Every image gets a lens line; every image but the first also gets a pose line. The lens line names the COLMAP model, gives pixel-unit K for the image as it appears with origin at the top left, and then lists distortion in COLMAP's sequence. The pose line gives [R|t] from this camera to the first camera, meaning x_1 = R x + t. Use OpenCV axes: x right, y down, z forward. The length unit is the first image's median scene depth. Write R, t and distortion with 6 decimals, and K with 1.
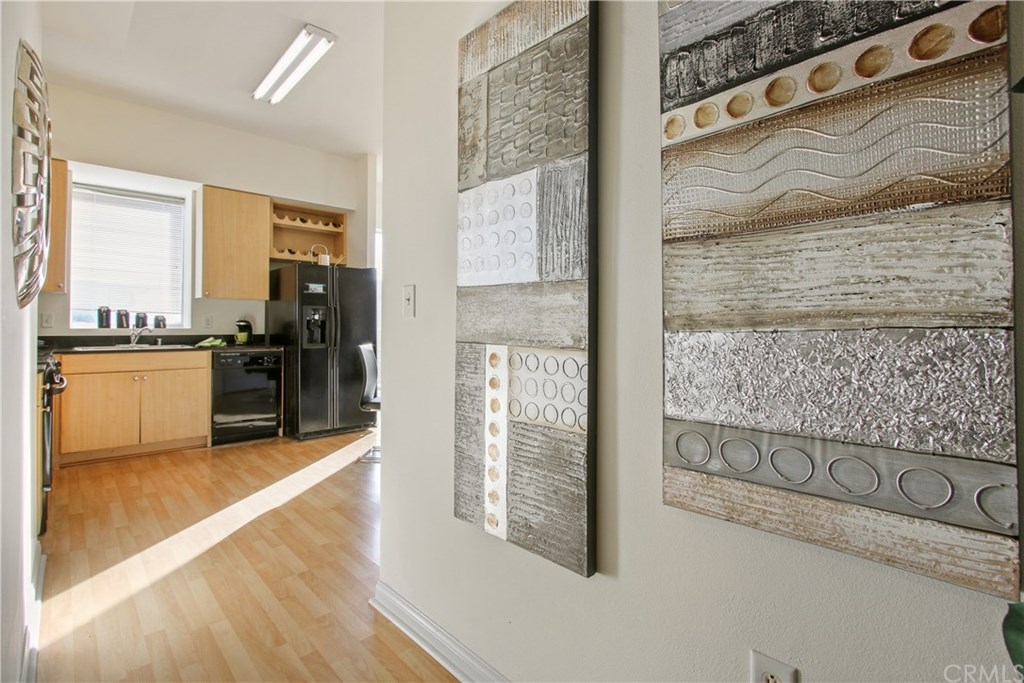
lens RADIAL K [[480.9, 0, 507.2], [0, 480.9, 323.9], [0, 0, 1]] dist [-0.007970, -0.001098]
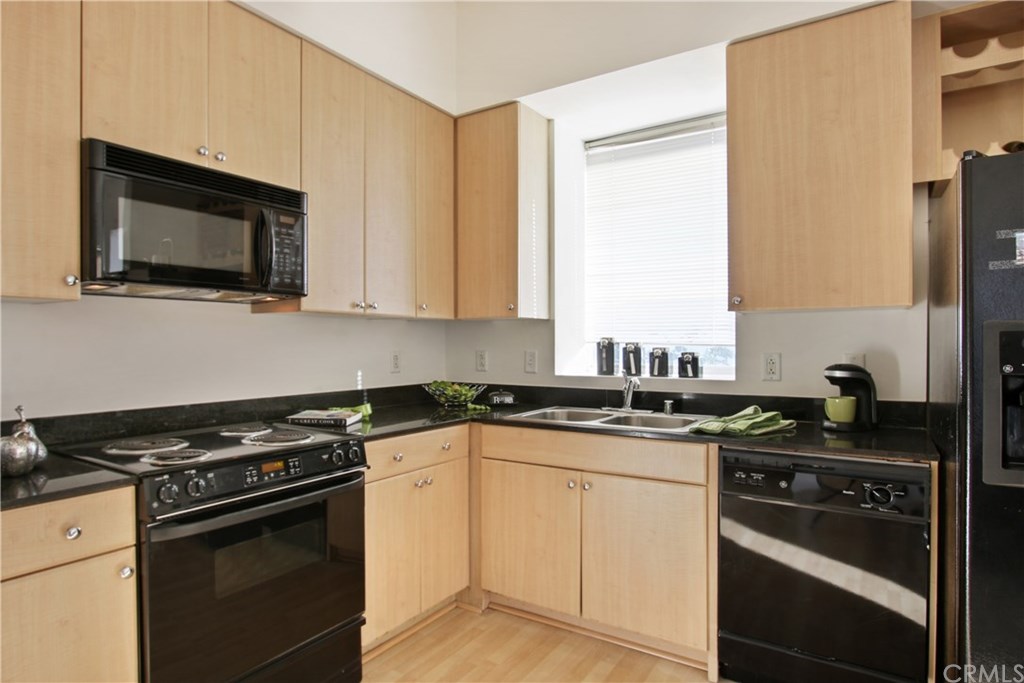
lens RADIAL K [[574.5, 0, 516.2], [0, 574.5, 346.7], [0, 0, 1]] dist [0.008118, 0.001115]
pose [[0.242678, 0.004465, -0.970097, -0.177524], [0.005750, 0.999965, 0.006041, -0.026643], [0.970090, -0.007044, 0.242644, 0.657761]]
